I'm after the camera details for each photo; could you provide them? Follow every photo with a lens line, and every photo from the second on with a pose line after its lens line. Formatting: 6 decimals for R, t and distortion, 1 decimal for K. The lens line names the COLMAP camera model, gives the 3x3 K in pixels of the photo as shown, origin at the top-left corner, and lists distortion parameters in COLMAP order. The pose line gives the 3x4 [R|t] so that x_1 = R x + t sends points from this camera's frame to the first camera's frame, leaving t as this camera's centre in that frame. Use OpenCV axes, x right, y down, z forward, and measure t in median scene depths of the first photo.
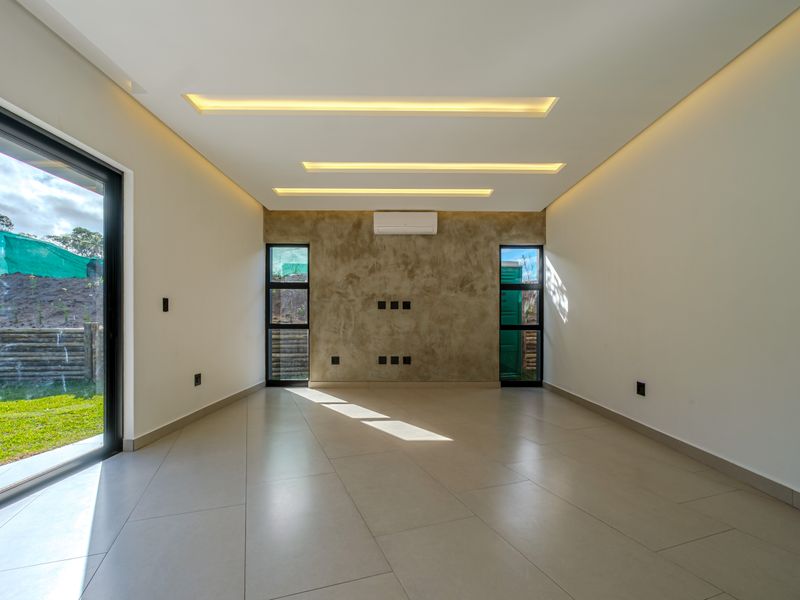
lens RADIAL K [[405.5, 0, 398.5], [0, 405.5, 316.0], [0, 0, 1]] dist [-0.003018, 0.000238]
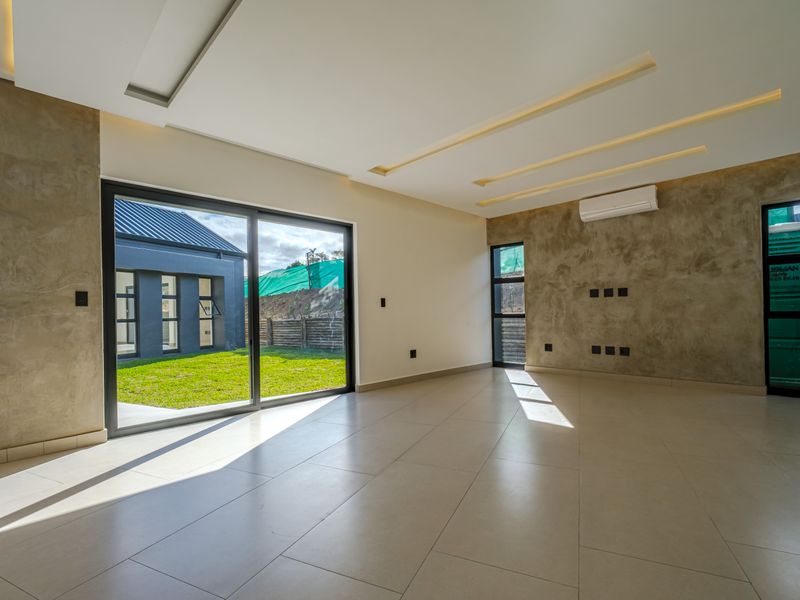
lens RADIAL K [[387.2, 0, 392.3], [0, 387.2, 310.2], [0, 0, 1]] dist [0.003998, 0.000592]
pose [[0.692476, -0.018315, -0.721208, 0.293900], [0.025969, 0.999663, -0.000451, 0.001605], [0.720973, -0.018417, 0.692718, 0.002704]]
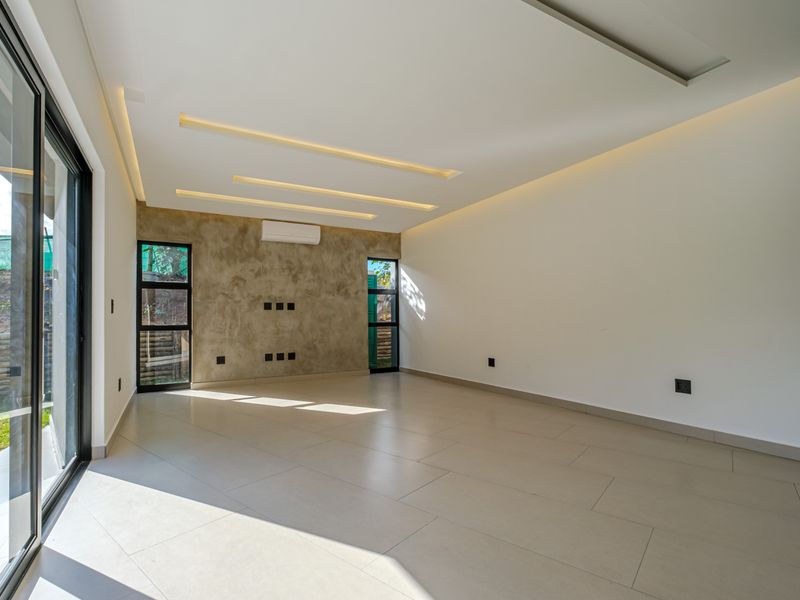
lens RADIAL K [[388.7, 0, 397.1], [0, 388.7, 308.1], [0, 0, 1]] dist [-0.002654, 0.000013]
pose [[0.883936, 0.000850, 0.467607, -0.220258], [0.007774, 0.999833, -0.016513, -0.002178], [-0.467543, 0.018231, 0.883782, -0.074101]]
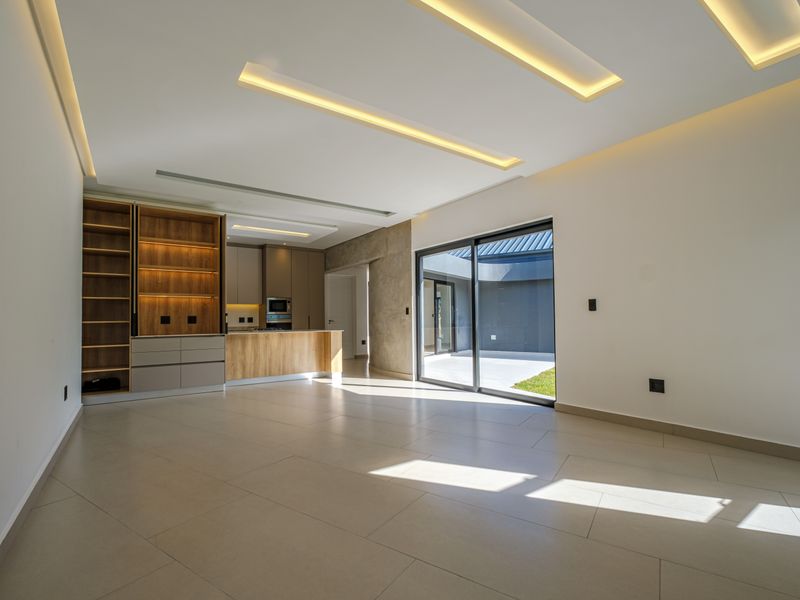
lens RADIAL K [[388.7, 0, 397.1], [0, 388.7, 308.1], [0, 0, 1]] dist [-0.002654, 0.000013]
pose [[-0.815953, -0.011361, -0.578007, 0.300394], [0.013411, 0.999166, -0.038571, 0.009280], [0.577963, -0.039223, -0.815120, 0.911394]]
